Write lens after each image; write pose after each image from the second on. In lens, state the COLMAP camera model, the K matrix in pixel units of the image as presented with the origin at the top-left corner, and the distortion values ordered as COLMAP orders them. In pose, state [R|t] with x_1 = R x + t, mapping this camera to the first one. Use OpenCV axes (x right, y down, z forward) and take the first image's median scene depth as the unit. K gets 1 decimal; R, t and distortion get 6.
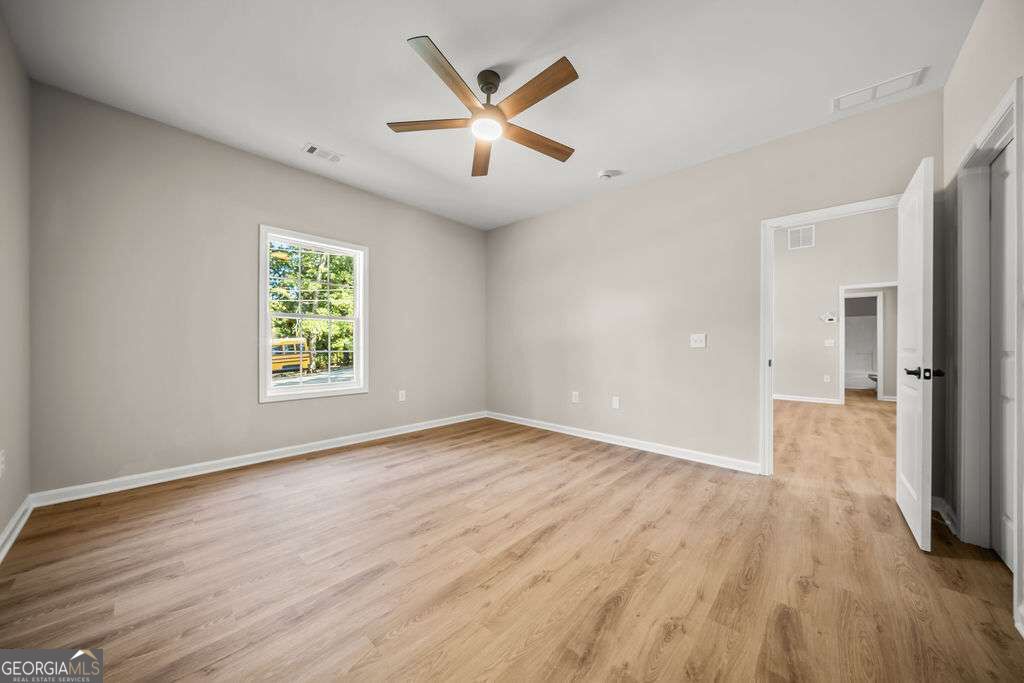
lens RADIAL K [[350.2, 0, 514.3], [0, 350.2, 339.1], [0, 0, 1]] dist [-0.012958, 0.000121]
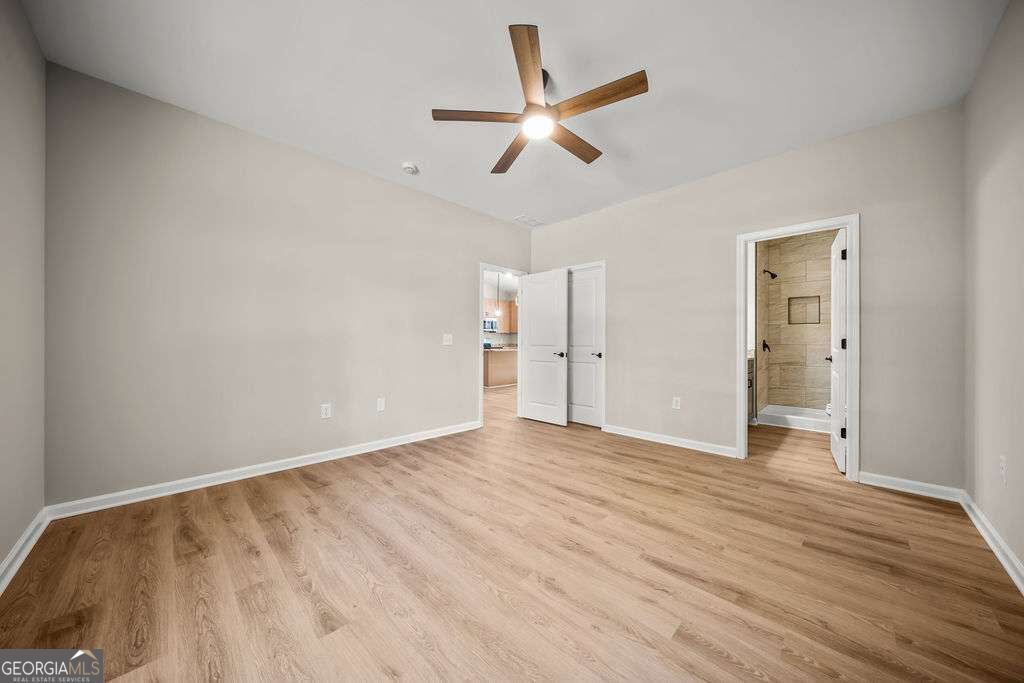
lens RADIAL K [[350.2, 0, 514.3], [0, 350.2, 339.1], [0, 0, 1]] dist [-0.012958, 0.000121]
pose [[0.035368, 0.002193, 0.999372, -0.850168], [-0.017172, 0.999851, -0.001586, 0.001549], [-0.999227, -0.017105, 0.035400, 0.822203]]
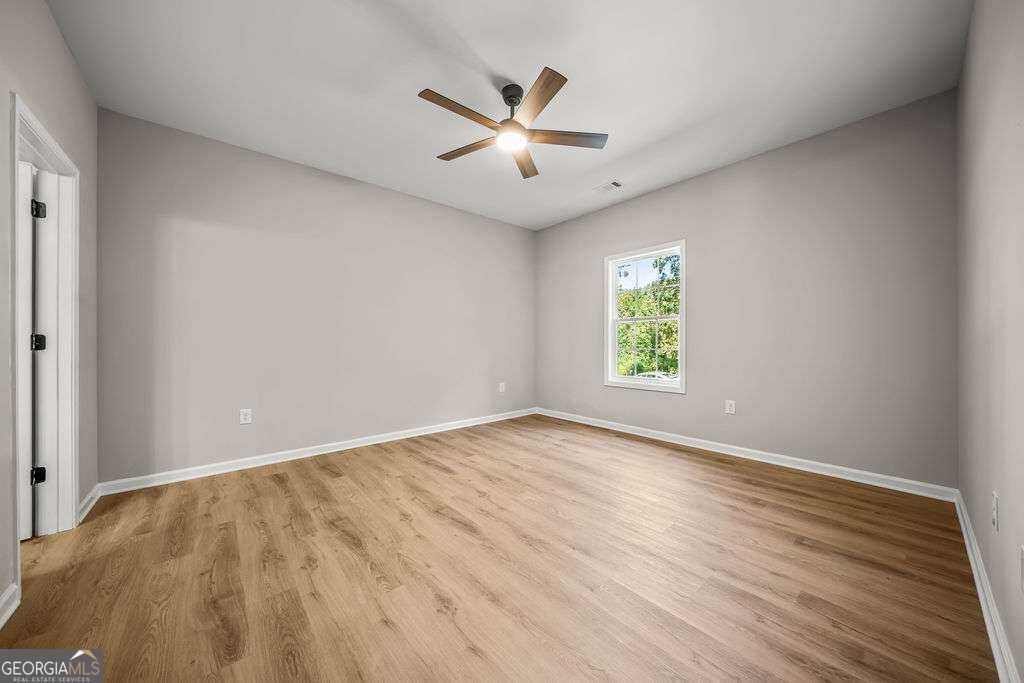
lens RADIAL K [[350.2, 0, 514.3], [0, 350.2, 339.1], [0, 0, 1]] dist [-0.012958, 0.000121]
pose [[-0.118377, -0.010998, -0.992908, 0.780338], [0.016695, 0.999775, -0.013065, 0.014268], [0.992828, -0.018123, -0.118167, 0.903789]]
